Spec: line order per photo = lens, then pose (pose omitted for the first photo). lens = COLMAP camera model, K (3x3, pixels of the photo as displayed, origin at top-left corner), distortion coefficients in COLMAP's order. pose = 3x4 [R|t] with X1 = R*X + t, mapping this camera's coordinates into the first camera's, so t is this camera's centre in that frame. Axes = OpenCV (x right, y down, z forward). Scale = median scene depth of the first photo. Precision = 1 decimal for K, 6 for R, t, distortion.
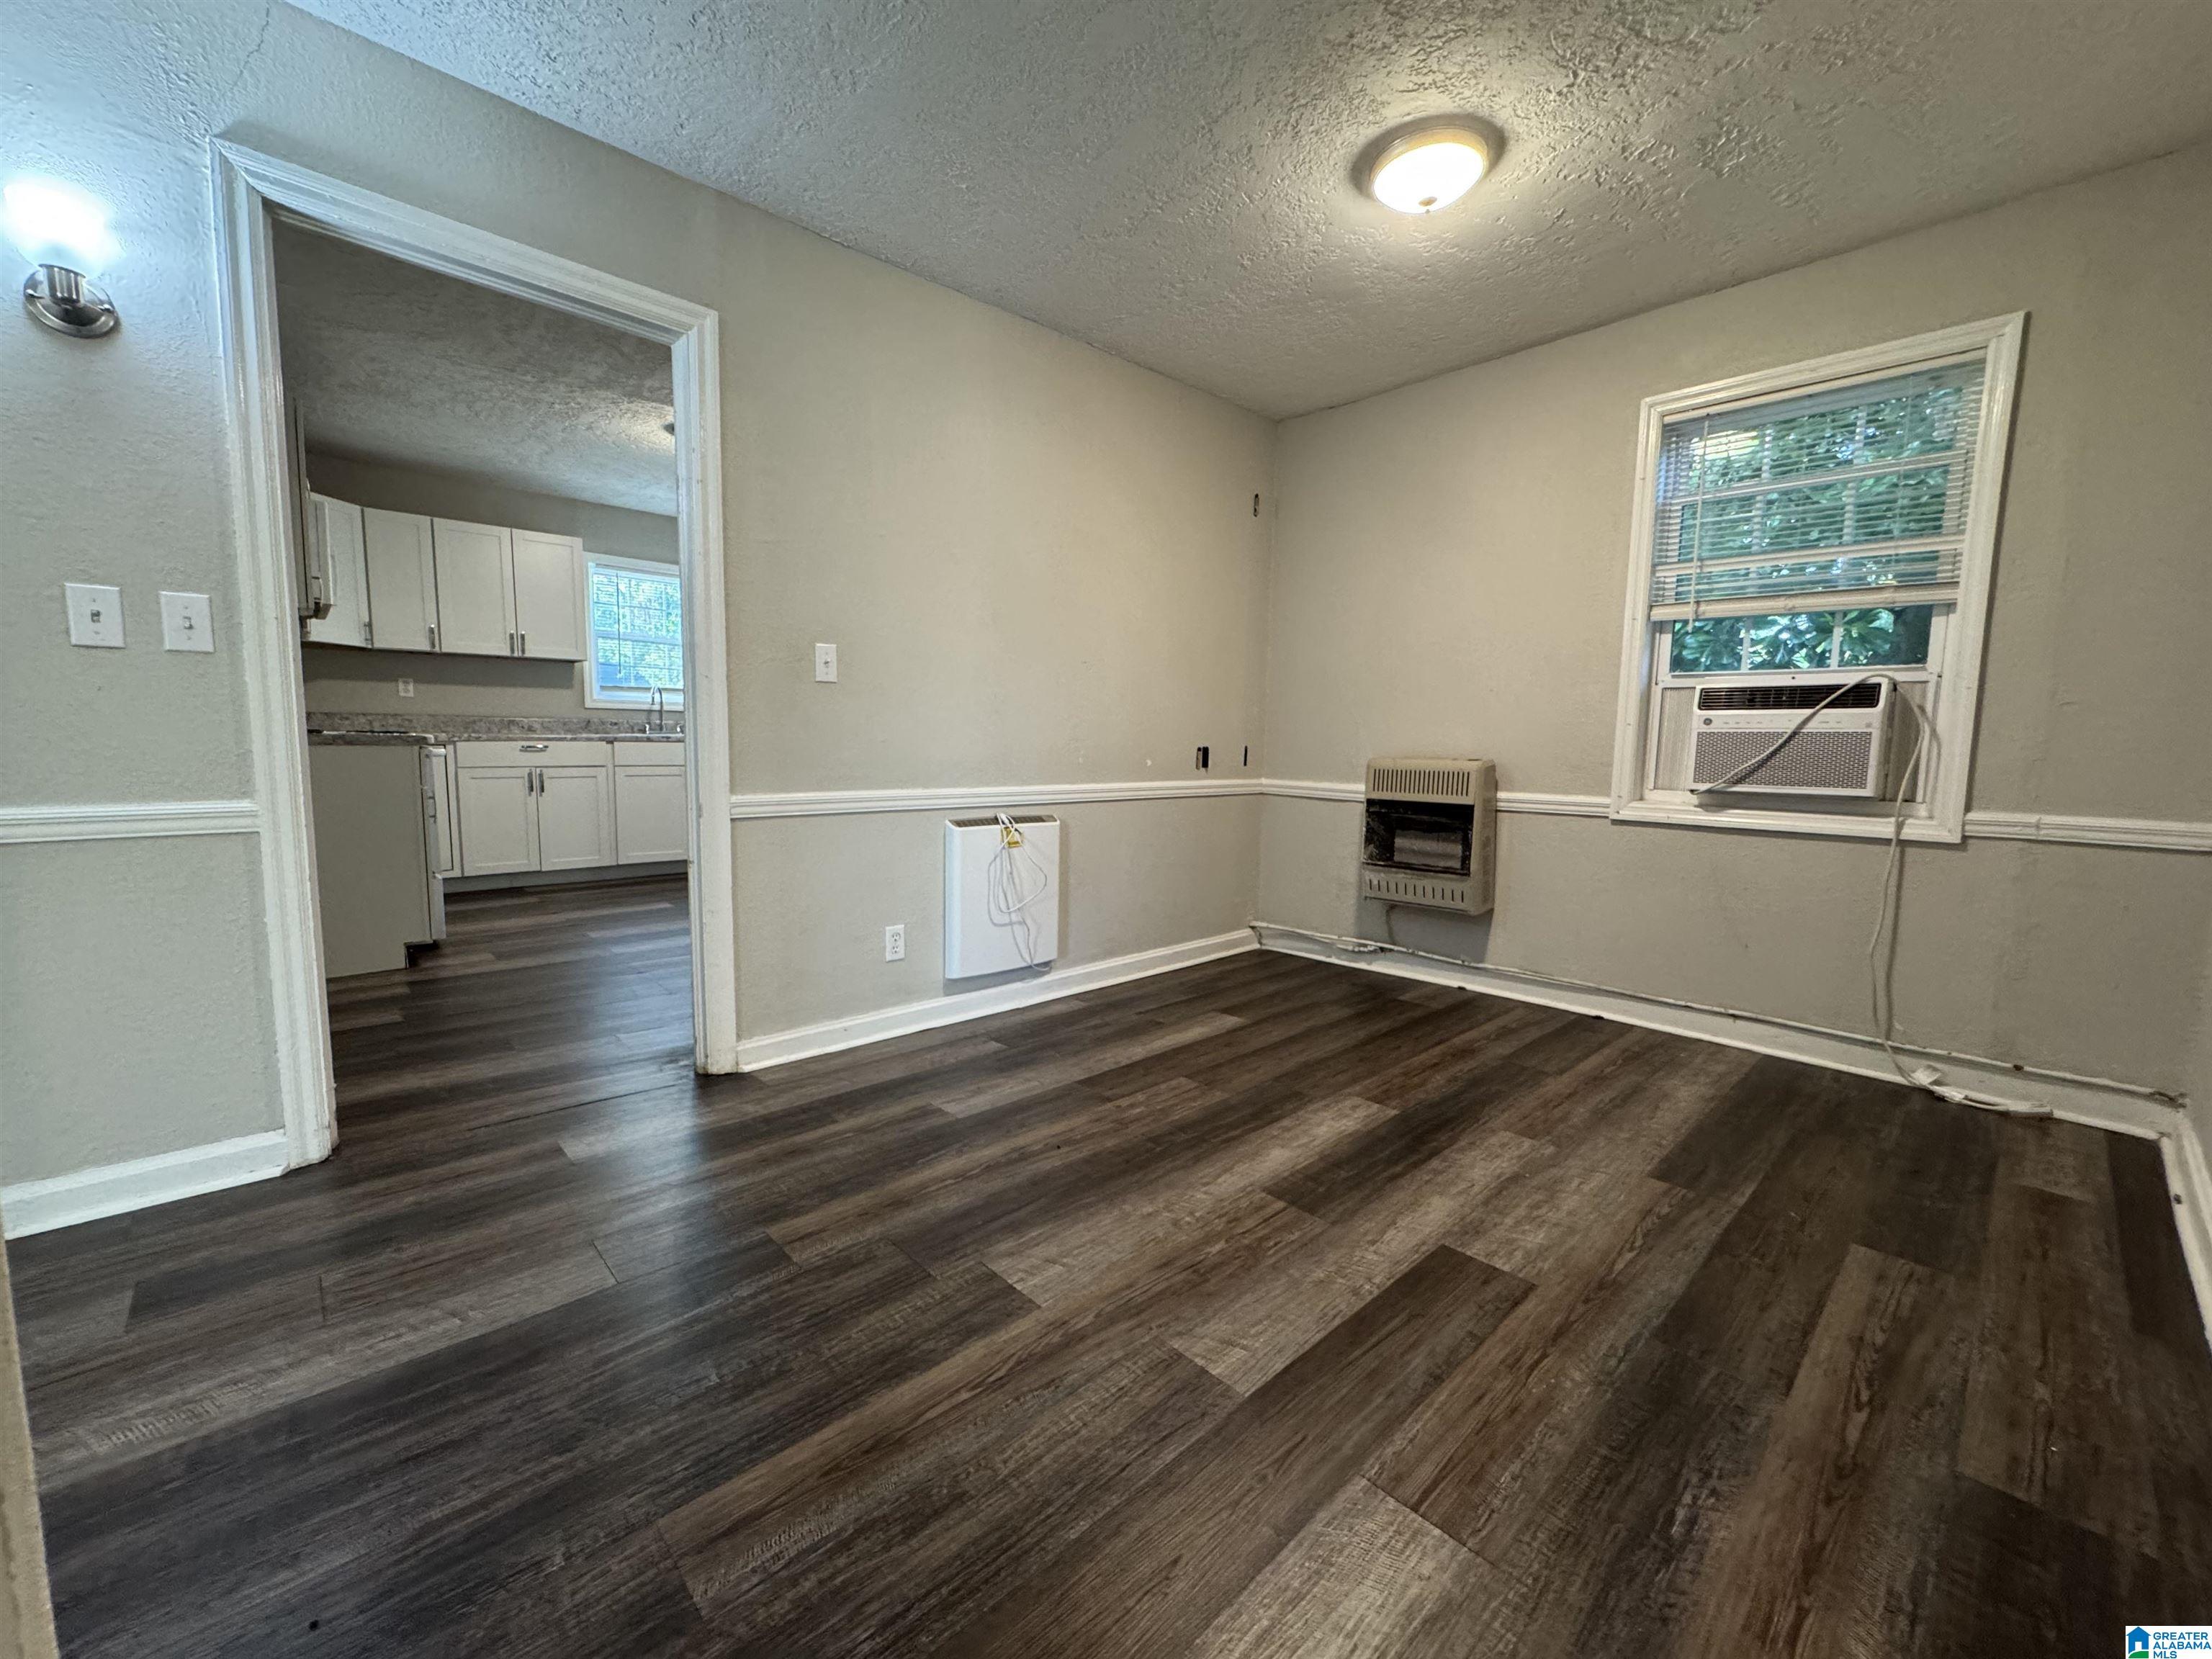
lens RADIAL K [[886.9, 0, 1104.5], [0, 886.9, 829.5], [0, 0, 1]] dist [-0.005320, 0.000364]
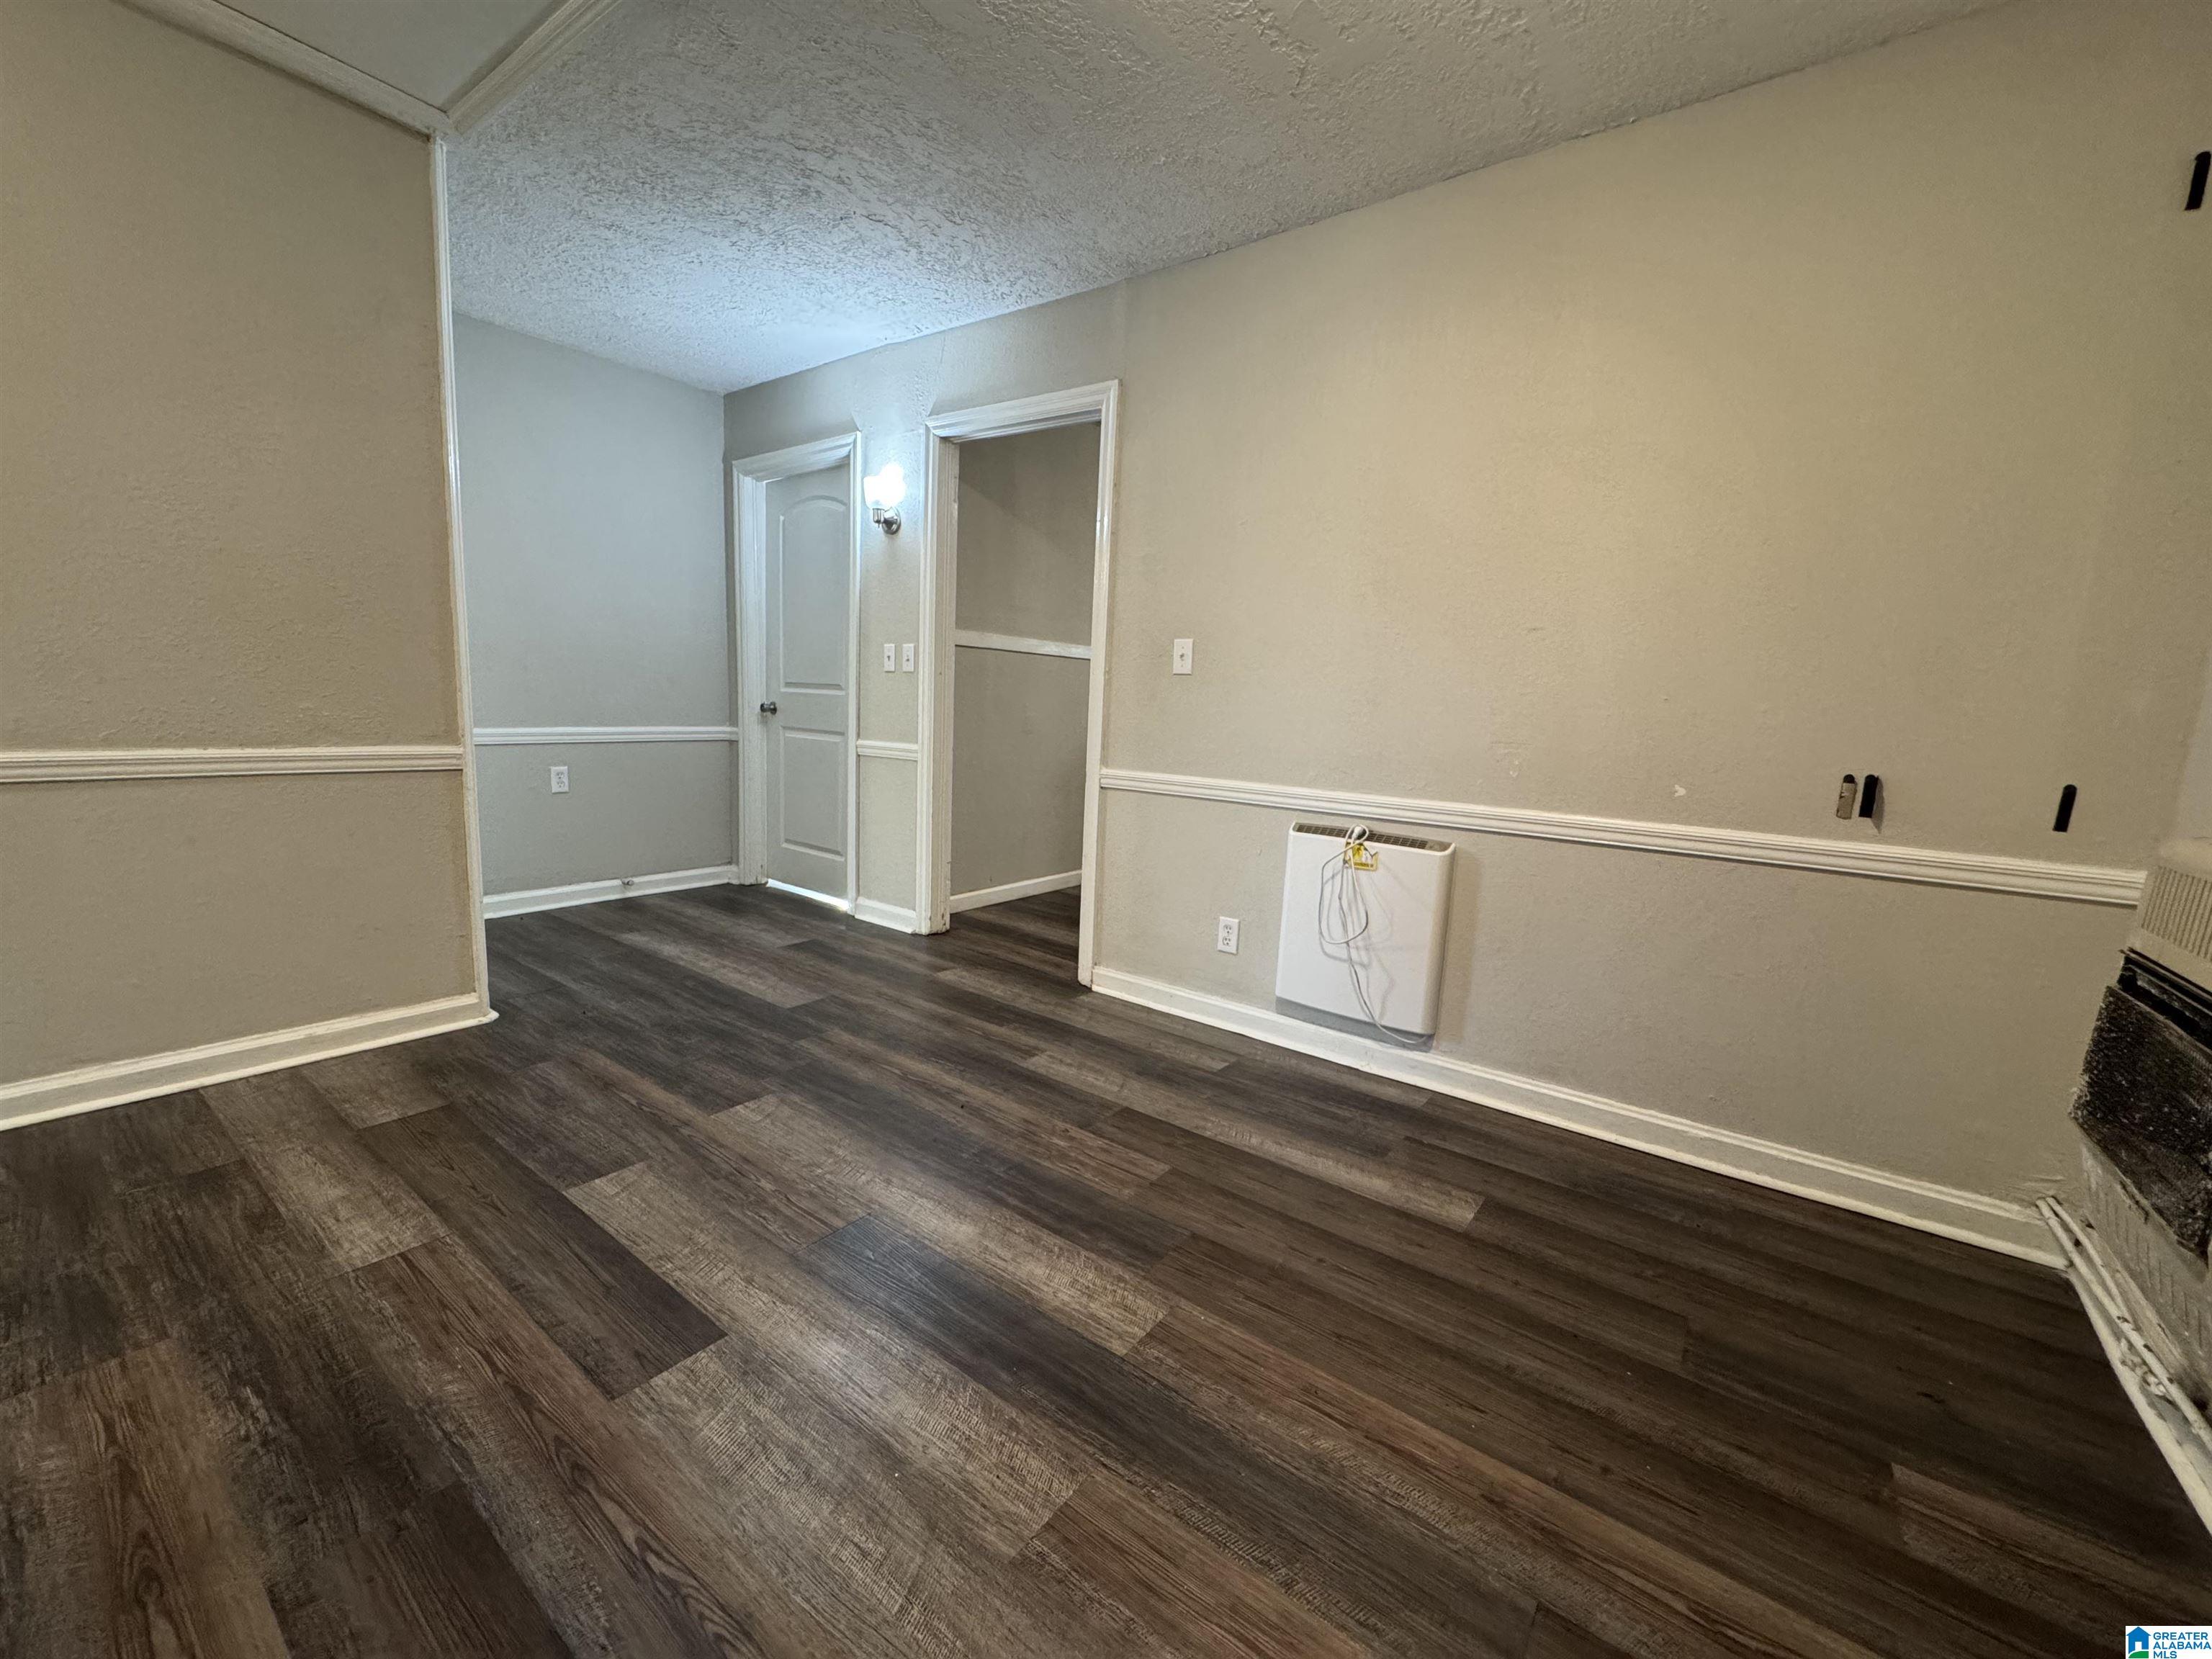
lens RADIAL K [[886.9, 0, 1104.5], [0, 886.9, 829.5], [0, 0, 1]] dist [-0.005320, 0.000364]
pose [[0.172624, 0.130833, -0.976260, 0.815661], [-0.141618, 0.984138, 0.106848, -0.087971], [0.974754, 0.119811, 0.188414, 0.781633]]
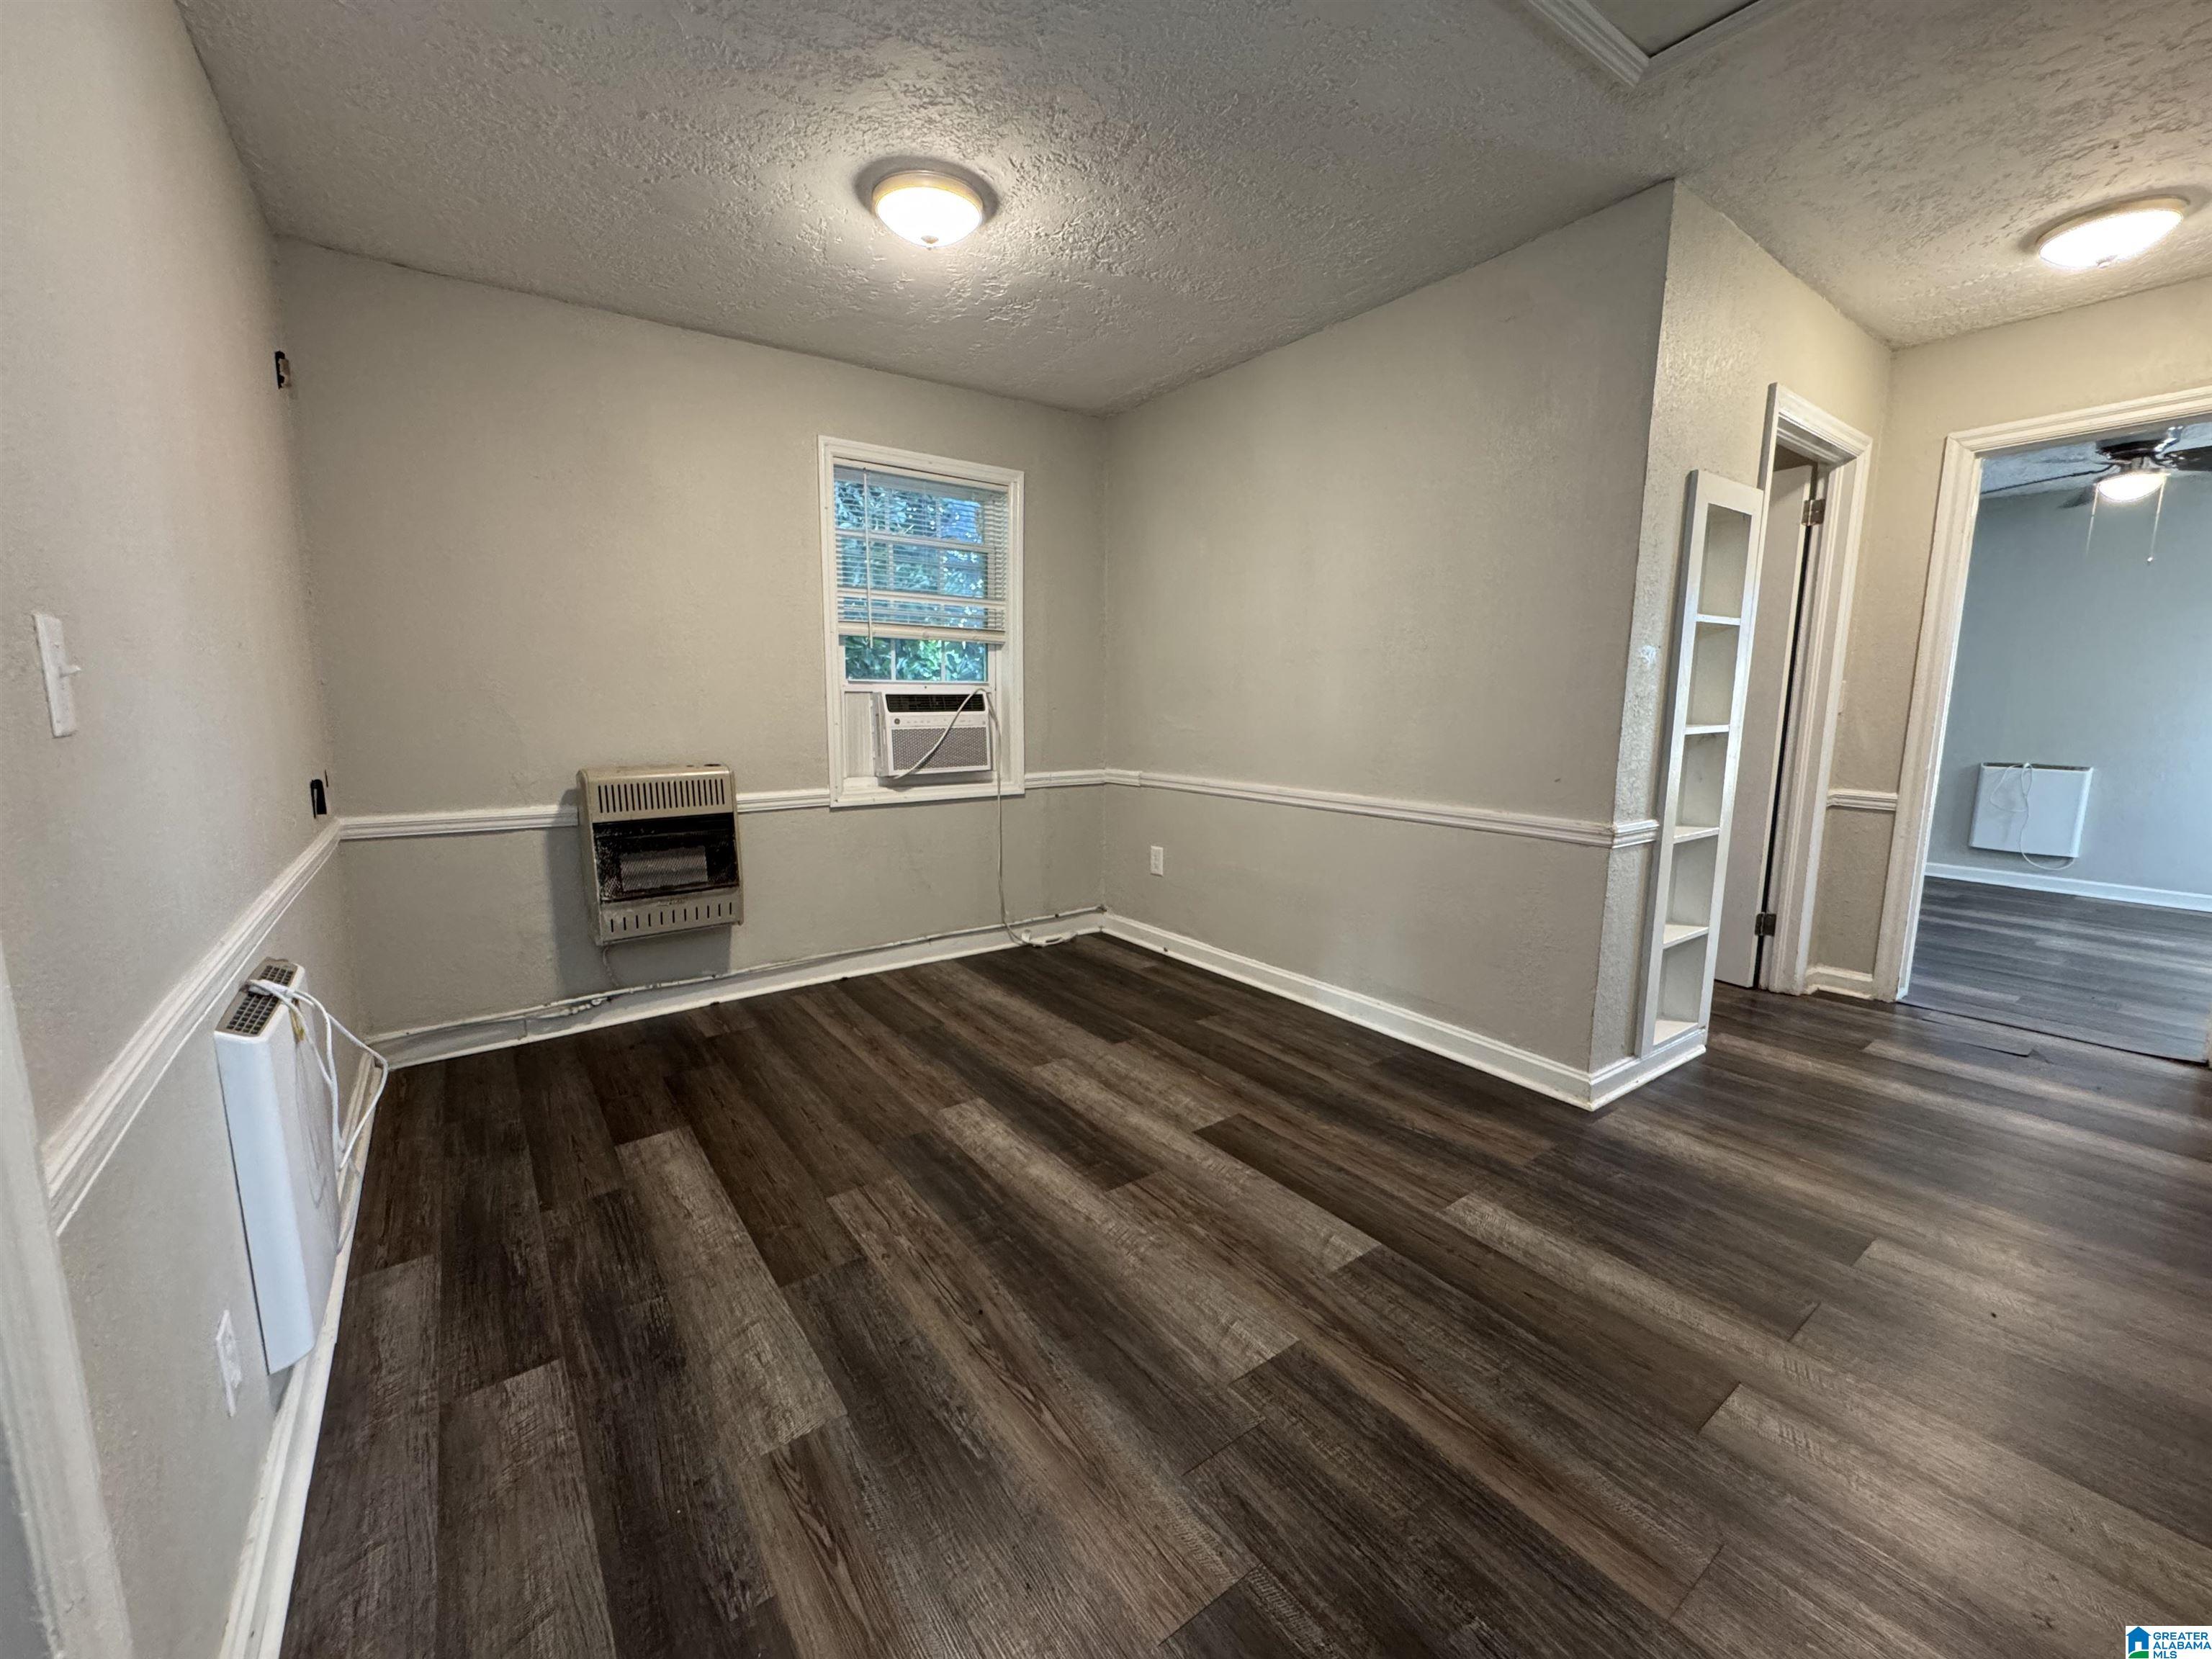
lens RADIAL K [[886.9, 0, 1104.5], [0, 886.9, 829.5], [0, 0, 1]] dist [-0.005320, 0.000364]
pose [[0.122131, -0.164405, 0.978803, -0.634055], [0.098787, 0.983302, 0.152835, -0.154764], [-0.987586, 0.078027, 0.136333, 0.629330]]
